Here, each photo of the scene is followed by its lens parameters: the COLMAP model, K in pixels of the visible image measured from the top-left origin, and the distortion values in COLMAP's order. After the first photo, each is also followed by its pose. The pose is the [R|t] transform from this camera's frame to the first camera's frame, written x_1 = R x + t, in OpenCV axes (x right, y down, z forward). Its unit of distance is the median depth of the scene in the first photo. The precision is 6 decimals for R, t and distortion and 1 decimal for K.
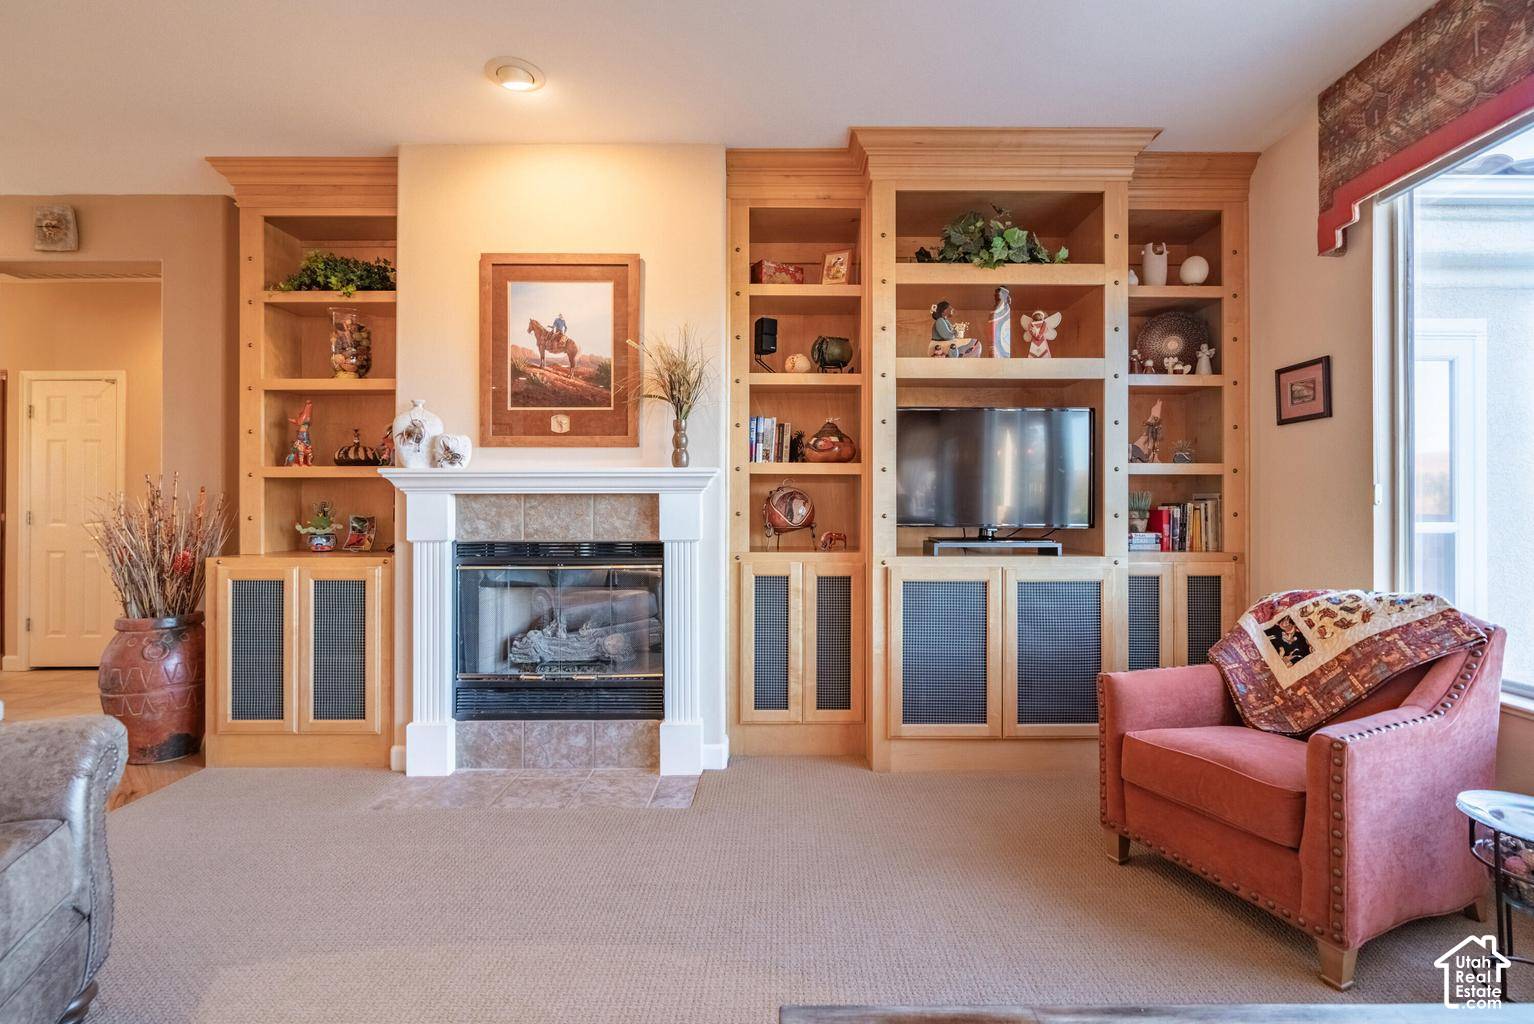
lens RADIAL K [[729.9, 0, 770.5], [0, 729.9, 504.2], [0, 0, 1]] dist [-0.001090, 0.000447]
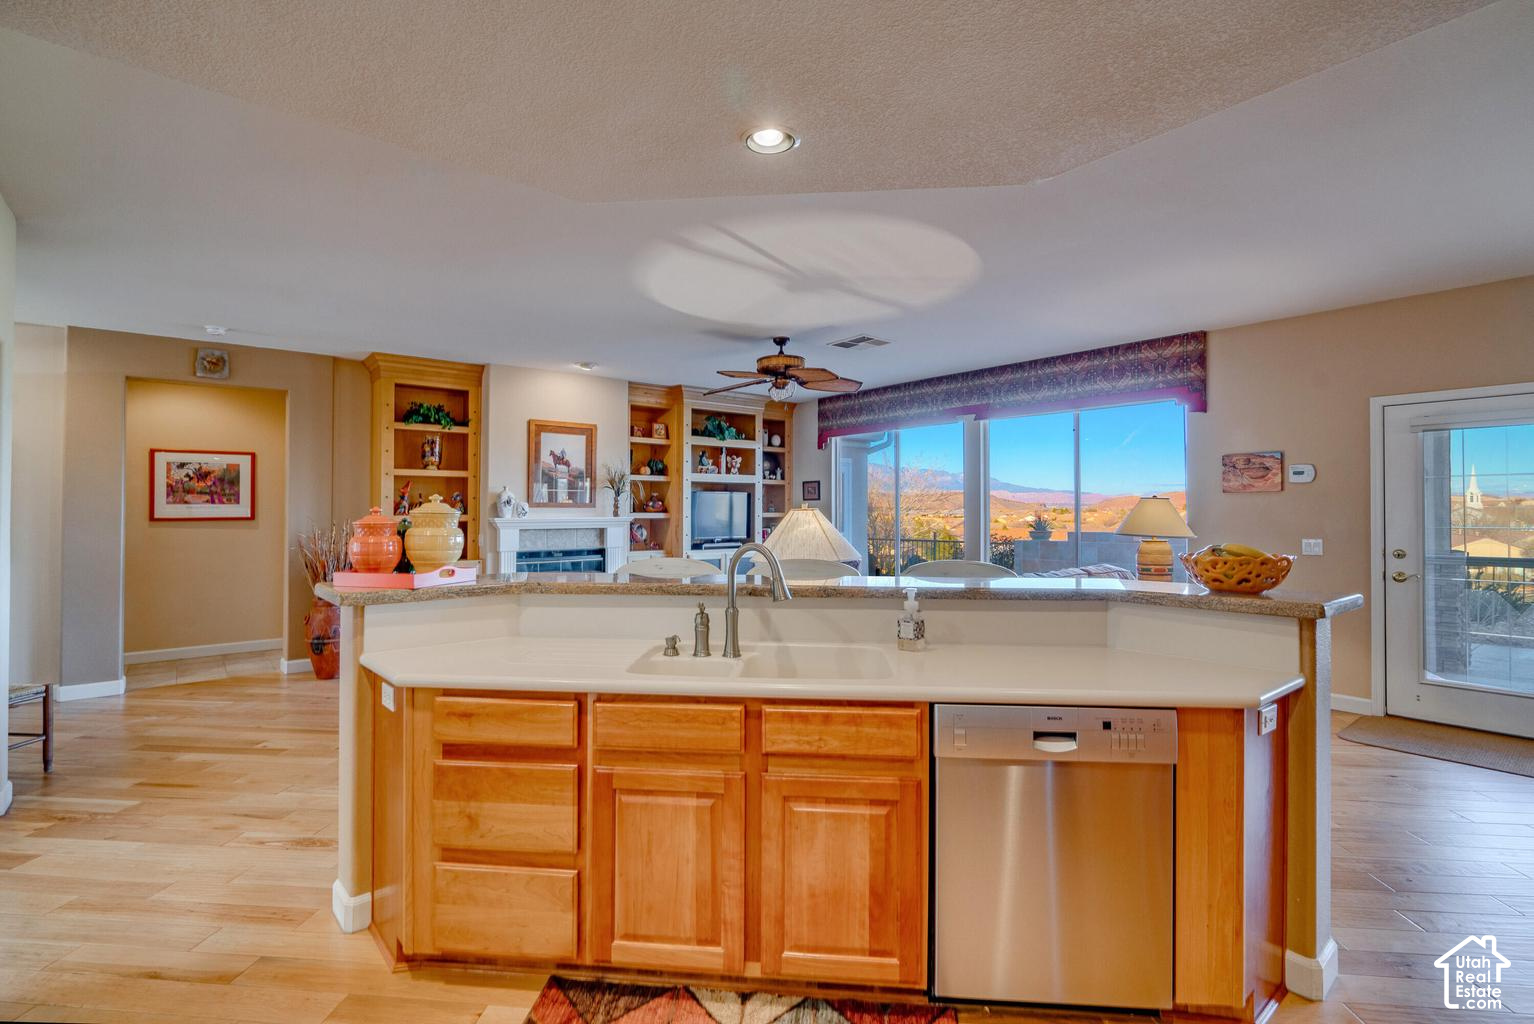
lens RADIAL K [[705.4, 0, 729.5], [0, 705.4, 508.4], [0, 0, 1]] dist [0.000502, 0.000157]
pose [[0.811385, 0.001684, 0.584510, -1.139681], [0.001529, 0.999986, -0.005004, -0.063479], [-0.584510, 0.004954, 0.811371, -1.062546]]
